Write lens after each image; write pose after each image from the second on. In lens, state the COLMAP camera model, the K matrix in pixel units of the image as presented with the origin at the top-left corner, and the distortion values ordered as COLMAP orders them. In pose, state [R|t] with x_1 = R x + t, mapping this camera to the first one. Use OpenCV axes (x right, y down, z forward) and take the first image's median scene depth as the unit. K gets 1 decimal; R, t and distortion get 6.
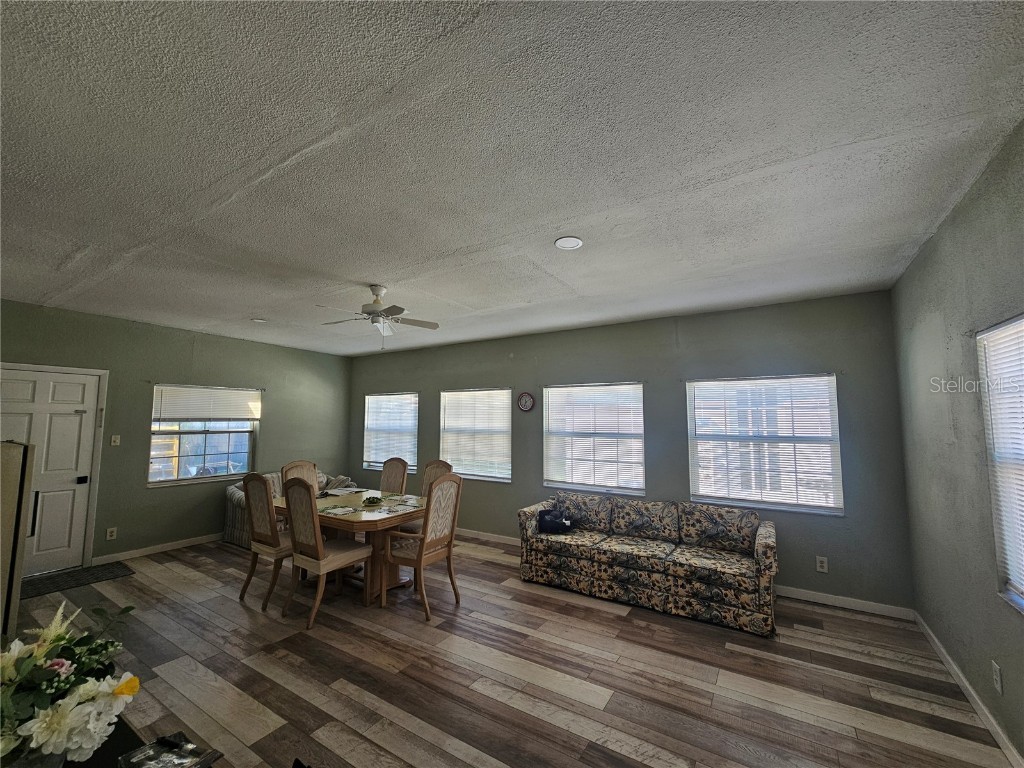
lens RADIAL K [[416.7, 0, 509.7], [0, 416.7, 385.1], [0, 0, 1]] dist [-0.002446, -0.000110]
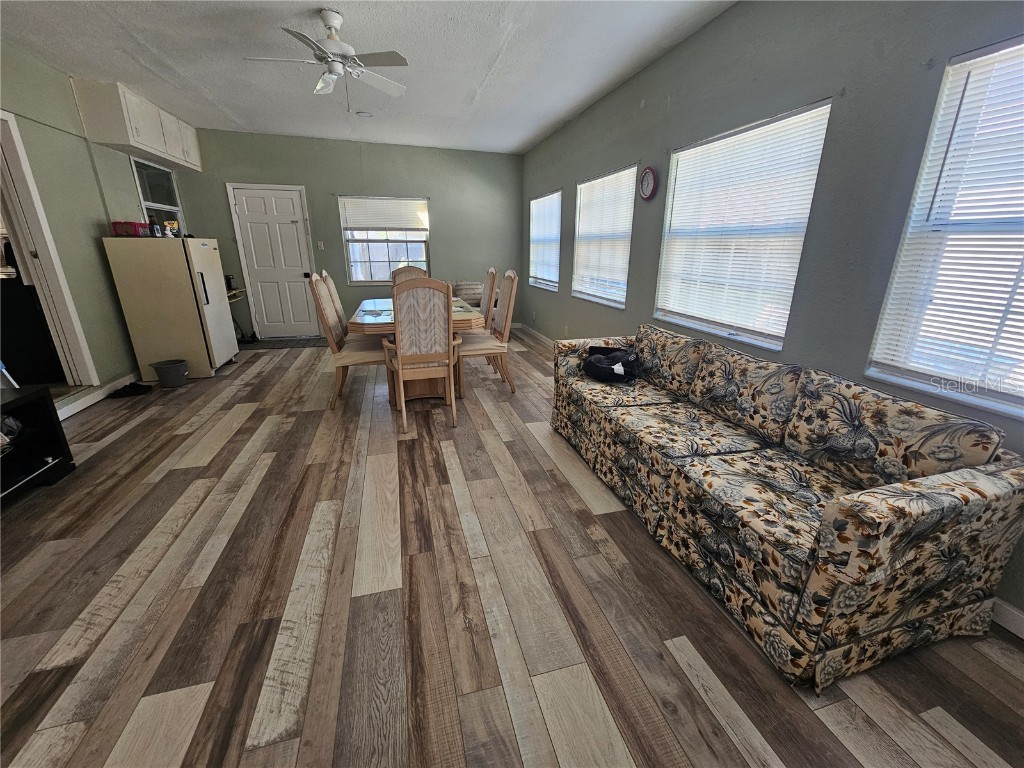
lens RADIAL K [[416.5, 0, 512.0], [0, 416.5, 382.1], [0, 0, 1]] dist [-0.000717, -0.000087]
pose [[0.746830, 0.204155, -0.632902, 0.498093], [0.055684, 0.929172, 0.365431, 0.112596], [0.662679, -0.308158, 0.682565, 0.493201]]
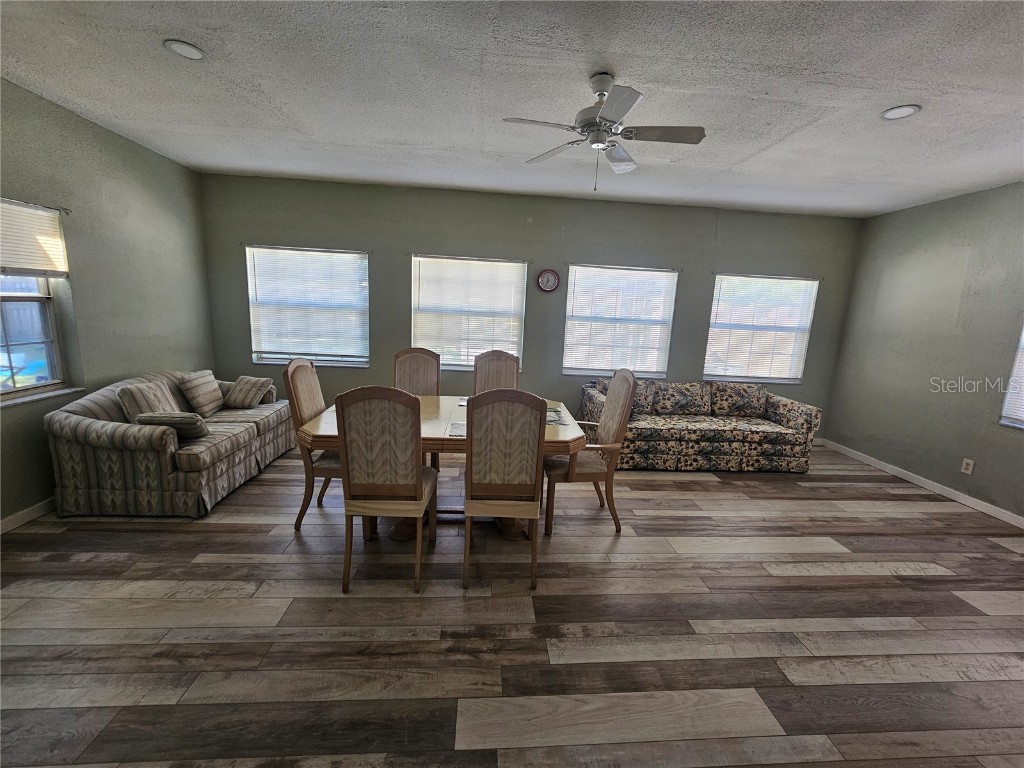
lens RADIAL K [[416.5, 0, 512.0], [0, 416.5, 382.1], [0, 0, 1]] dist [-0.000717, -0.000087]
pose [[0.801932, -0.071569, 0.593113, -0.788105], [-0.097900, 0.963634, 0.248646, 0.052041], [-0.589339, -0.257463, 0.765762, 0.478260]]
